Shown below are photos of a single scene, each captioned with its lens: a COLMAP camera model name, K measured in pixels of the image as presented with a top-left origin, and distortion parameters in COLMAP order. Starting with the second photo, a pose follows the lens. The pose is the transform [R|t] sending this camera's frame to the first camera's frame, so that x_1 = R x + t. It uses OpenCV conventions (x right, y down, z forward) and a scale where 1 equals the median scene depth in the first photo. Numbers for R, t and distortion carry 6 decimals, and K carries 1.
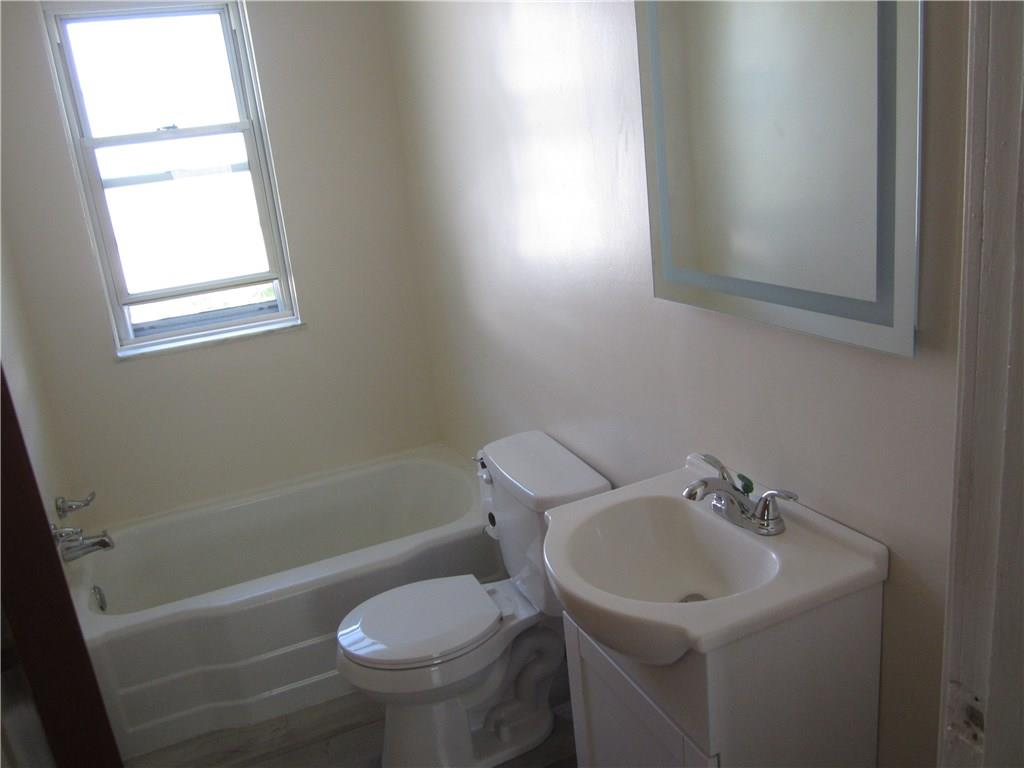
lens RADIAL K [[846.4, 0, 512.0], [0, 846.4, 384.0], [0, 0, 1]] dist [-0.048455, 0.020600]
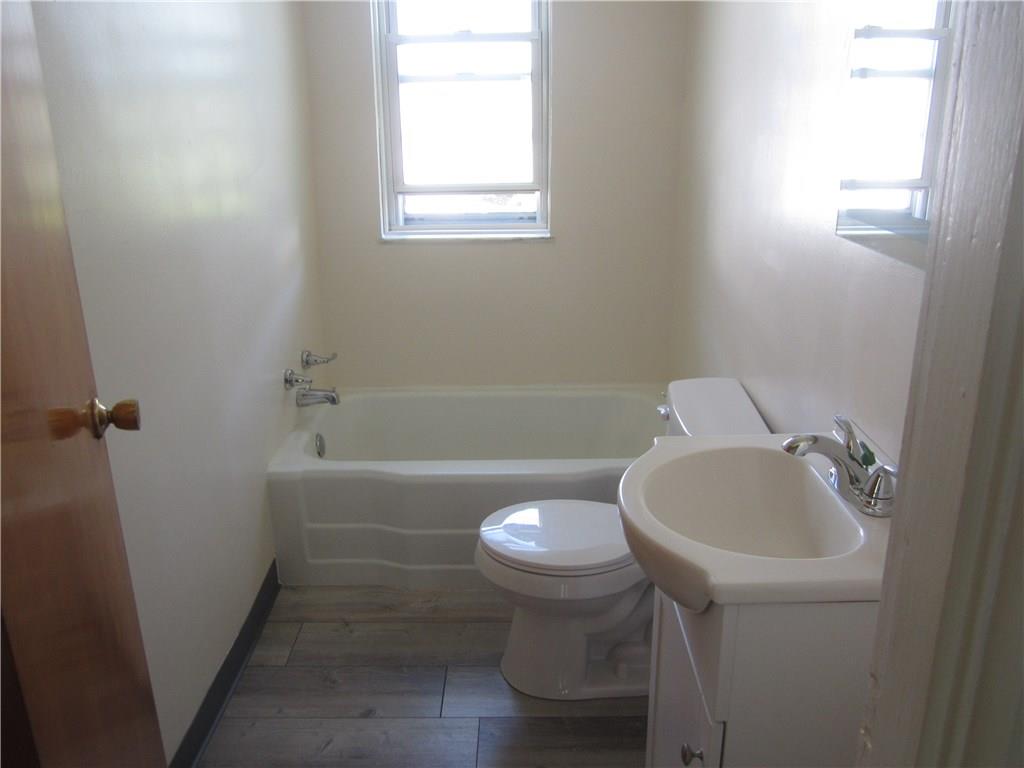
lens RADIAL K [[846.4, 0, 512.0], [0, 846.4, 384.0], [0, 0, 1]] dist [-0.048455, 0.020600]
pose [[0.909181, 0.215751, -0.356147, 0.129474], [-0.196795, 0.976387, 0.089105, 0.023469], [0.366962, -0.010925, 0.930172, 0.037133]]
